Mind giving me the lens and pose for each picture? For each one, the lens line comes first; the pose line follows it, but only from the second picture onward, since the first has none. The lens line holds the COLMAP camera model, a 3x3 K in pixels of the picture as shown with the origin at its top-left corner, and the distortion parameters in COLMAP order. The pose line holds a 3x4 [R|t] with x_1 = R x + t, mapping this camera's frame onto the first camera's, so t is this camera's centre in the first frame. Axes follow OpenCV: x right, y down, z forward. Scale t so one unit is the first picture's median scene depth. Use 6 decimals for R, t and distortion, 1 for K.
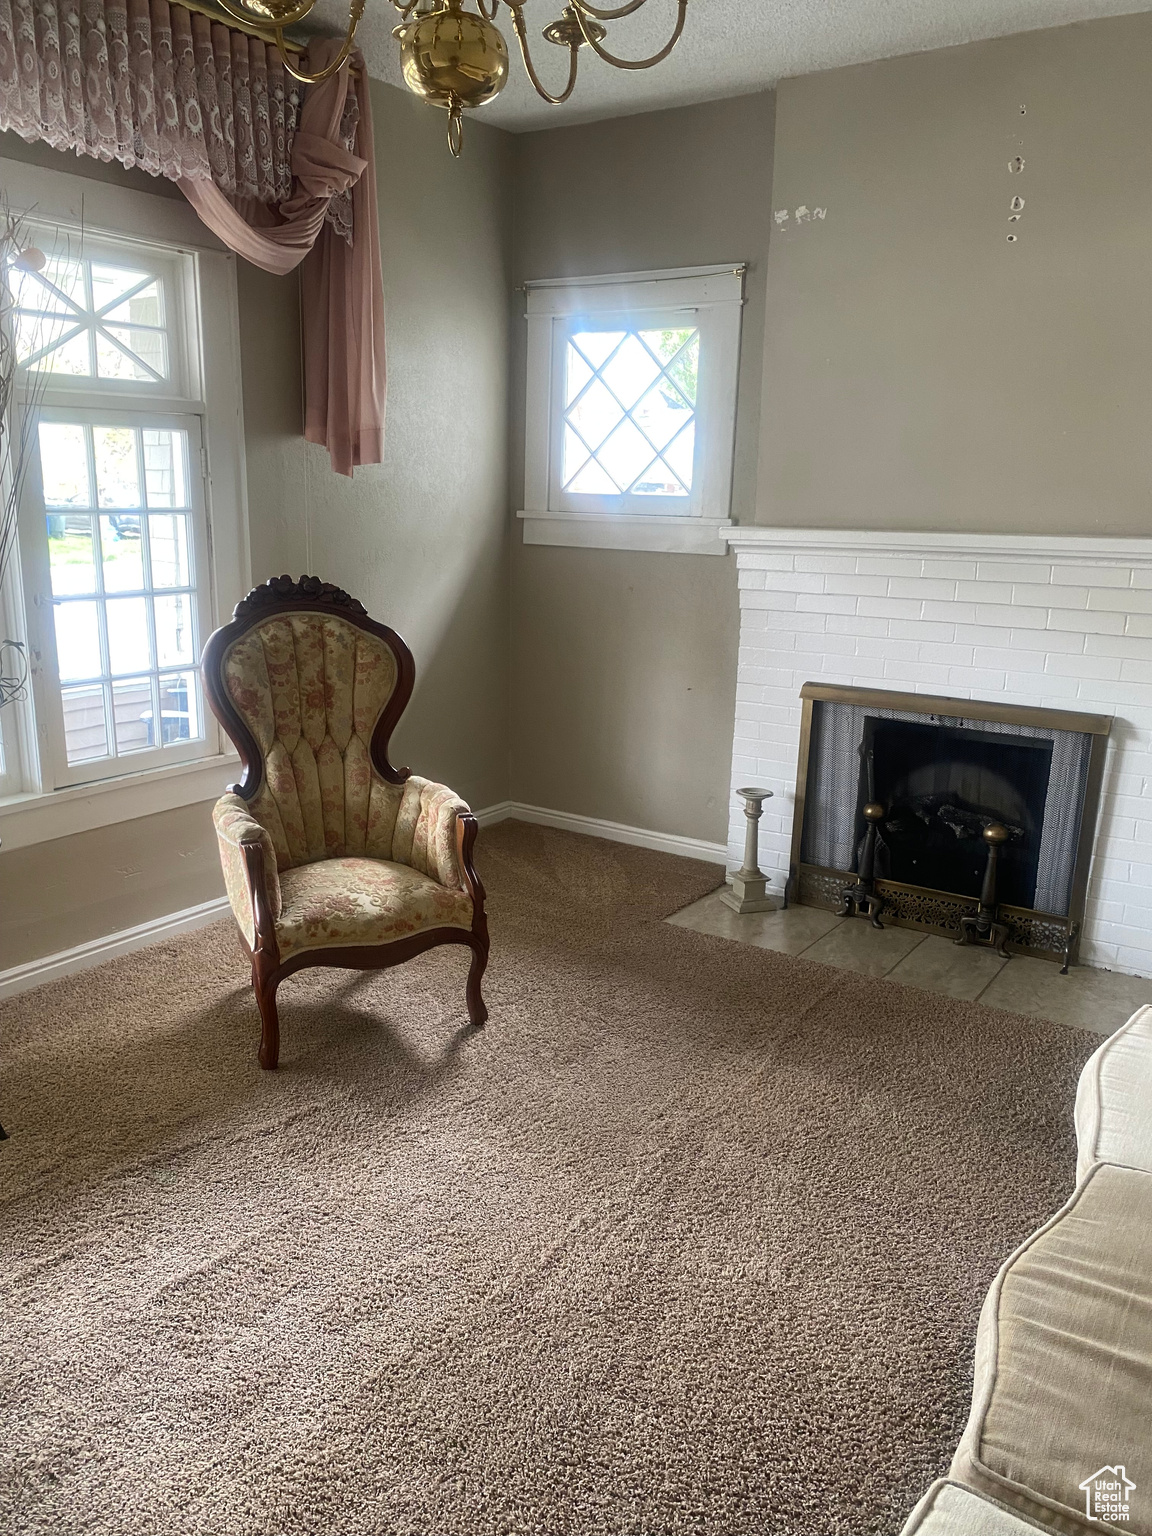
lens RADIAL K [[1187.7, 0, 571.2], [0, 1187.7, 755.4], [0, 0, 1]] dist [0.010862, -0.005525]
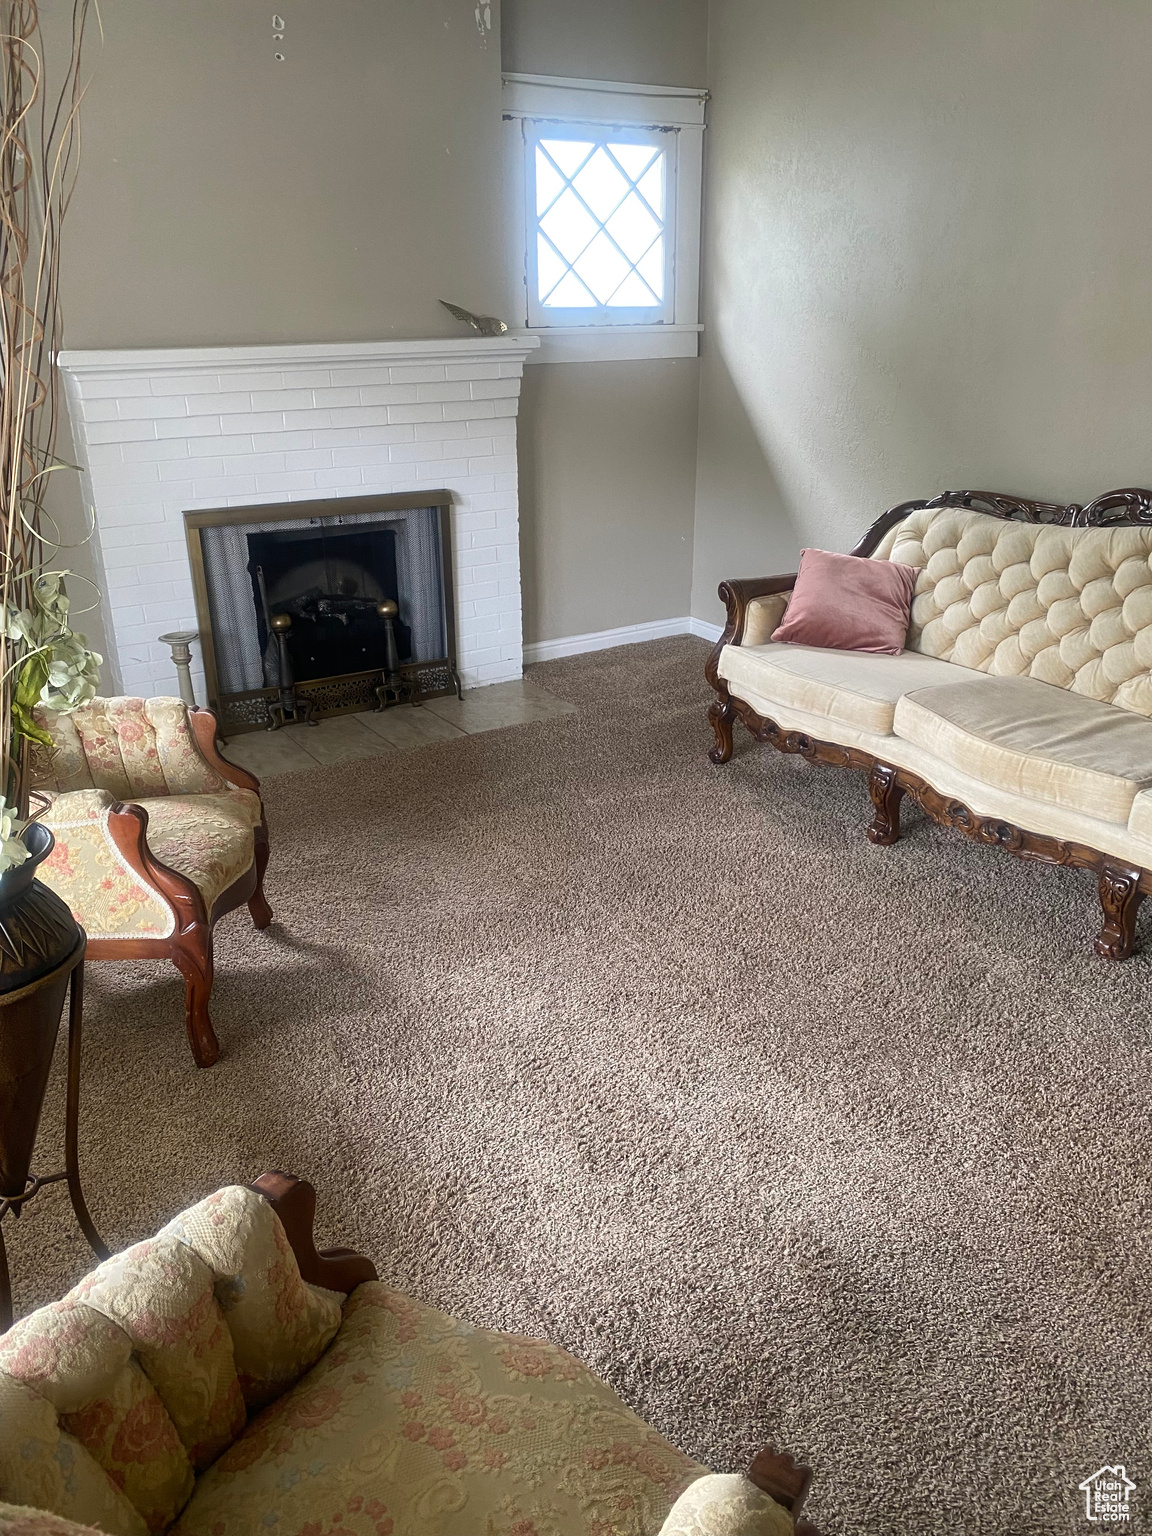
lens RADIAL K [[1187.7, 0, 571.0], [0, 1187.7, 778.6], [0, 0, 1]] dist [0.010862, -0.005525]
pose [[0.387008, -0.356288, 0.850461, -0.648576], [0.216703, 0.931643, 0.291686, -0.082940], [-0.896250, 0.071413, 0.437762, 0.346698]]
